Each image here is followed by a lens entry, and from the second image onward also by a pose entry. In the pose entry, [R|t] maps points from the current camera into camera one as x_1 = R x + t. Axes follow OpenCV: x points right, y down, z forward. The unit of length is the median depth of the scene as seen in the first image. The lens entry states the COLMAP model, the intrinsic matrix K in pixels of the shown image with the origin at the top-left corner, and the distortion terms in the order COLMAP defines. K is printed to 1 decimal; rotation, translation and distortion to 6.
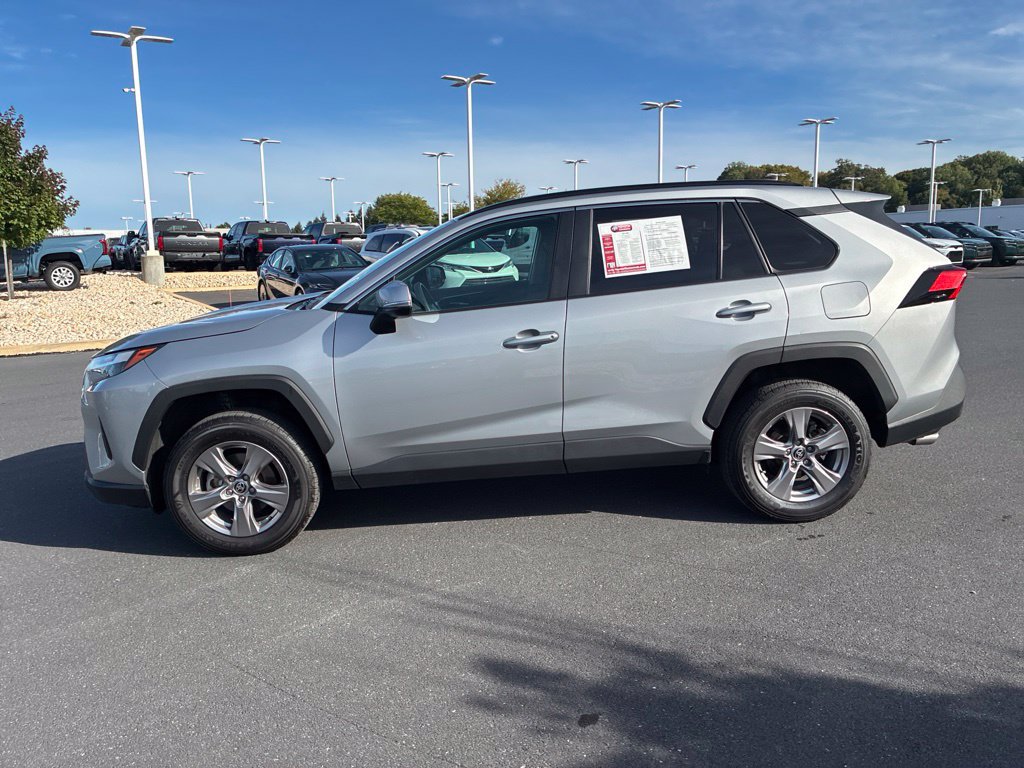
lens RADIAL K [[776.1, 0, 518.1], [0, 776.1, 377.9], [0, 0, 1]] dist [0.042984, -0.065187]
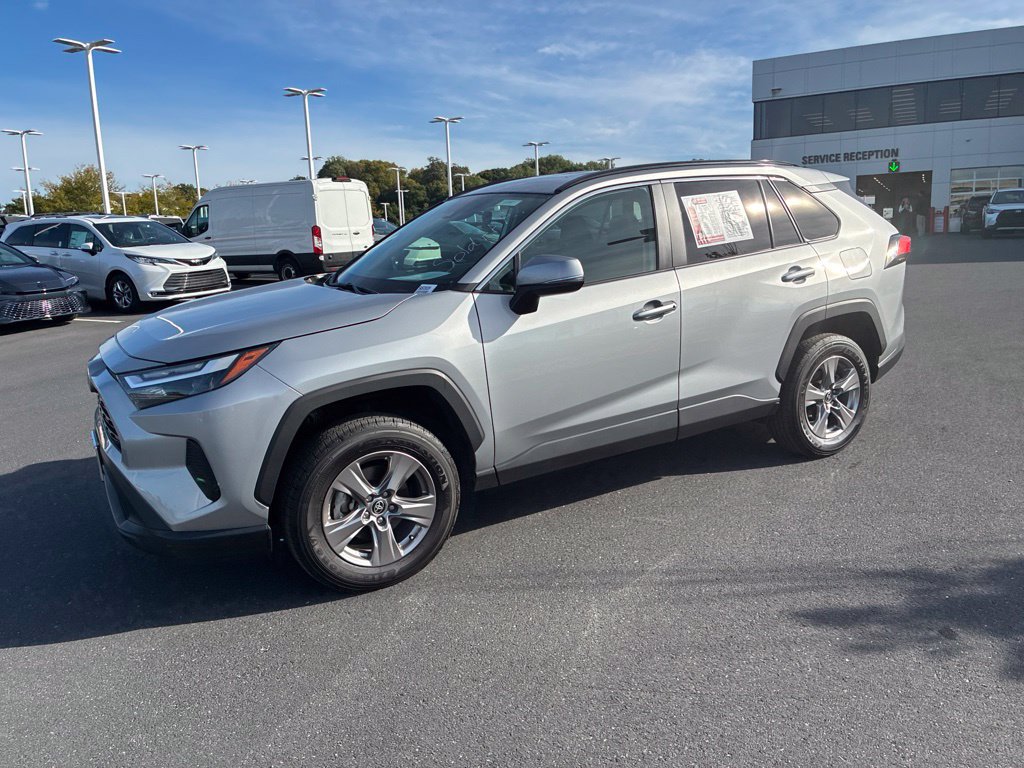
lens RADIAL K [[783.3, 0, 515.3], [0, 783.3, 365.9], [0, 0, 1]] dist [0.034604, -0.037639]
pose [[0.879245, -0.088526, 0.468072, -0.598117], [0.092530, 0.995605, 0.014485, -0.008865], [-0.467297, 0.030575, 0.883572, 0.180694]]
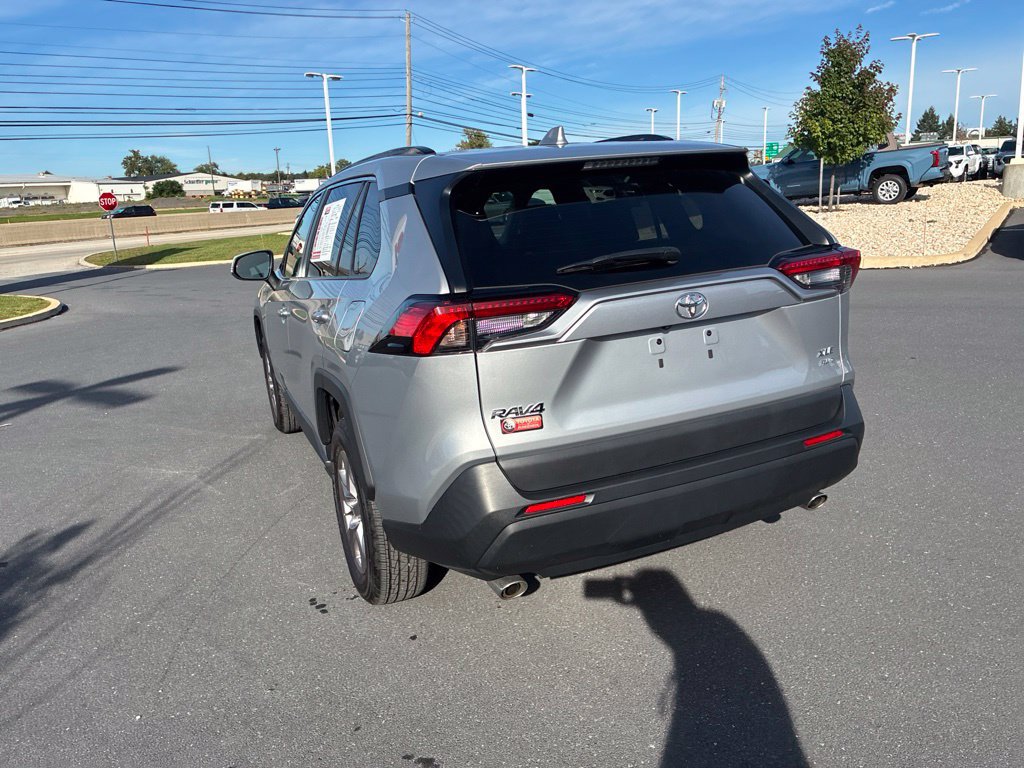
lens RADIAL K [[783.3, 0, 515.3], [0, 783.3, 365.9], [0, 0, 1]] dist [0.034604, -0.037639]
pose [[0.360773, 0.212366, -0.908154, 1.108074], [-0.110339, 0.976611, 0.184541, -0.207483], [0.926104, 0.033627, 0.375767, 0.850114]]
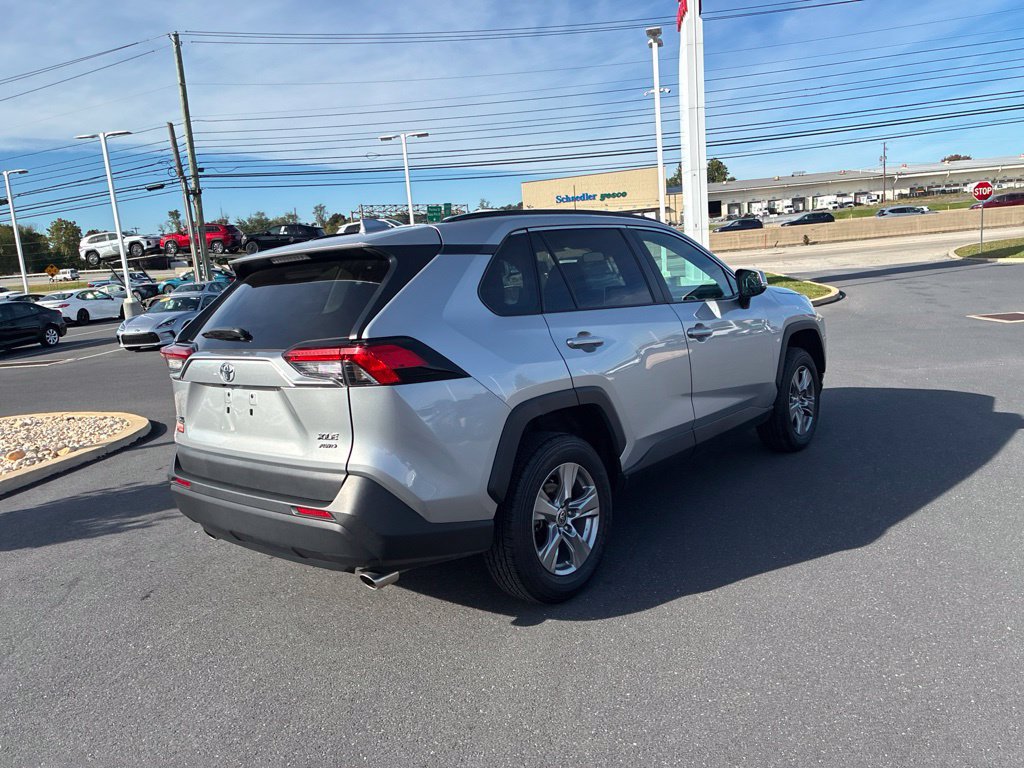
lens RADIAL K [[783.3, 0, 515.3], [0, 783.3, 365.9], [0, 0, 1]] dist [0.034604, -0.037639]
pose [[-0.676750, 0.200141, -0.708486, 0.970265], [-0.015001, 0.958390, 0.285066, -0.402544], [0.736060, 0.203547, -0.645589, 1.963794]]
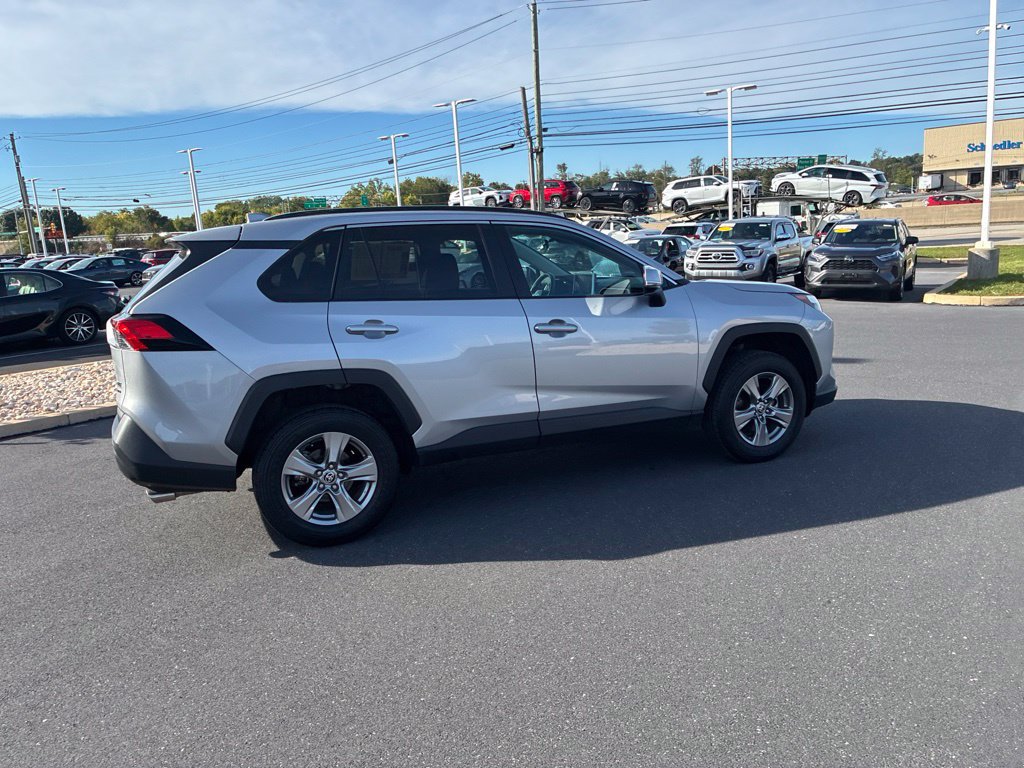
lens RADIAL K [[783.3, 0, 515.3], [0, 783.3, 365.9], [0, 0, 1]] dist [0.034604, -0.037639]
pose [[-0.935820, 0.147930, -0.319933, 0.421997], [0.033717, 0.941077, 0.336508, -0.466695], [0.350861, 0.304124, -0.885666, 2.427412]]
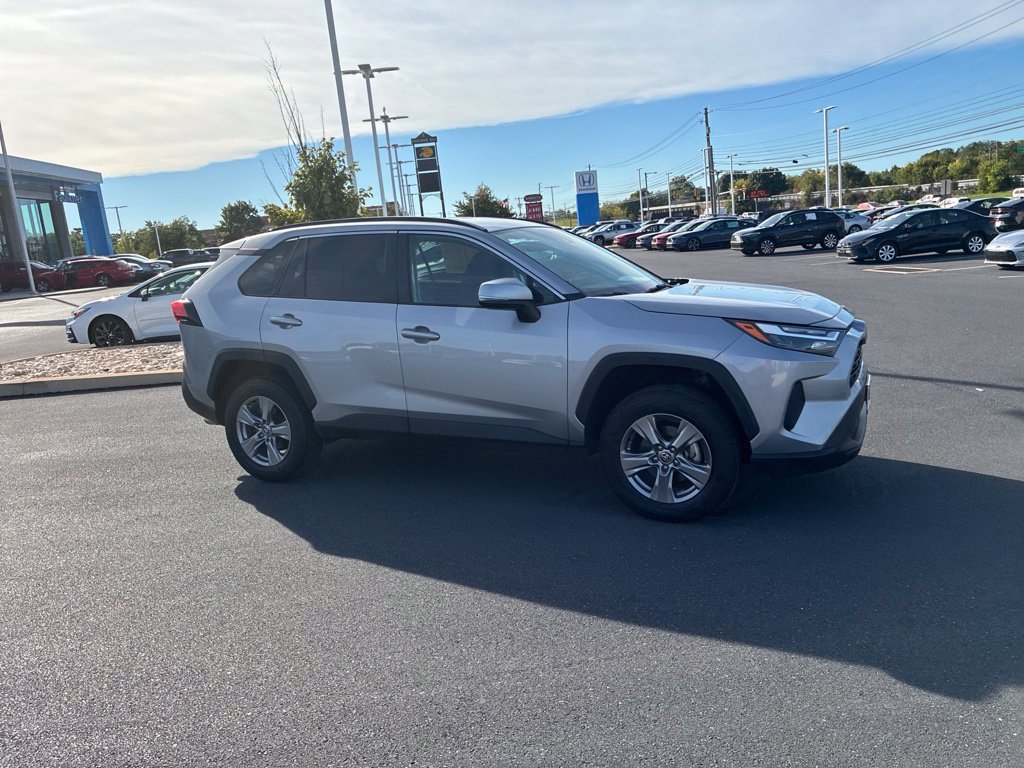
lens RADIAL K [[776.1, 0, 518.1], [0, 776.1, 377.9], [0, 0, 1]] dist [0.042984, -0.065187]
pose [[-0.873095, 0.014683, 0.487328, -0.709089], [0.187230, 0.933002, 0.307329, -0.408450], [-0.450166, 0.359570, -0.817349, 2.348662]]
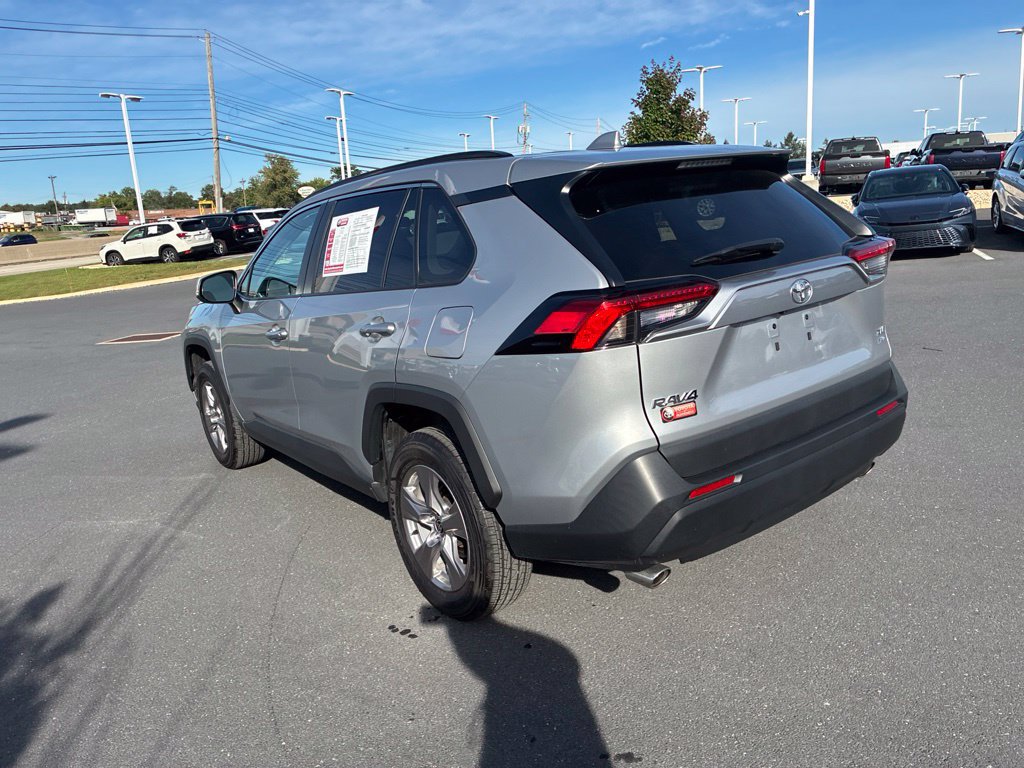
lens RADIAL K [[783.3, 0, 515.3], [0, 783.3, 365.9], [0, 0, 1]] dist [0.034604, -0.037639]
pose [[0.572062, 0.153713, -0.805678, 0.995287], [-0.077365, 0.988015, 0.133569, -0.163060], [0.816554, -0.014078, 0.577098, 0.628203]]
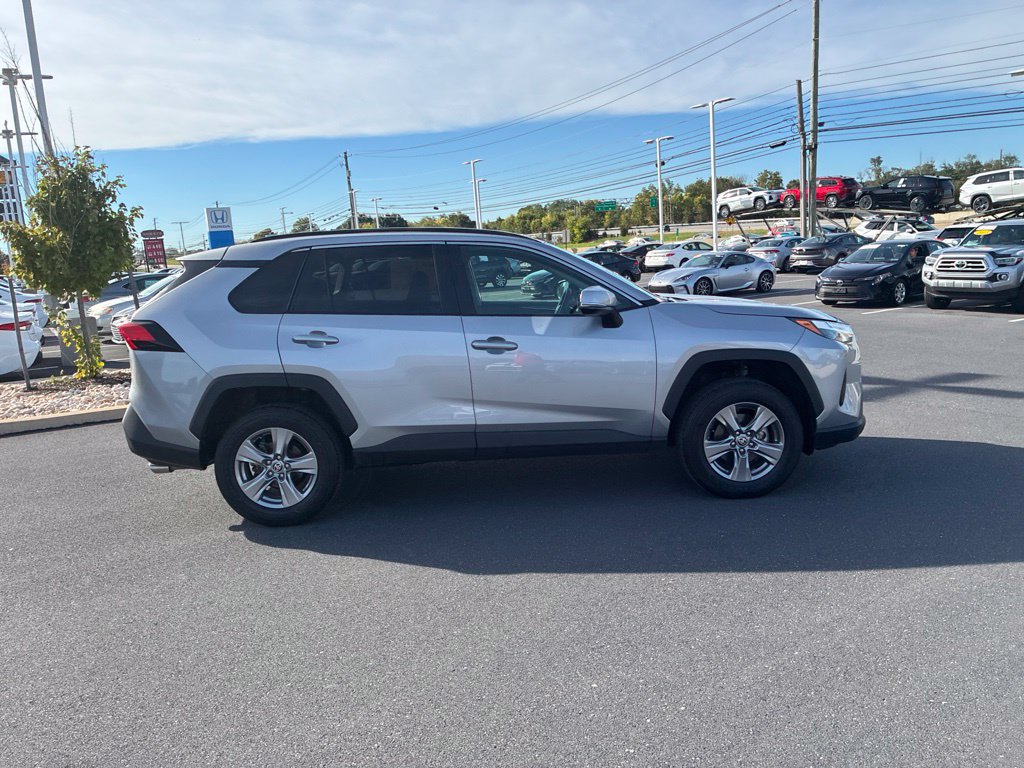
lens RADIAL K [[780.2, 0, 517.9], [0, 780.2, 366.7], [0, 0, 1]] dist [0.035297, -0.040453]
pose [[-0.995103, 0.092419, 0.035054, -0.077090], [0.098753, 0.944738, 0.312600, -0.465444], [-0.004227, 0.314531, -0.949238, 2.544302]]
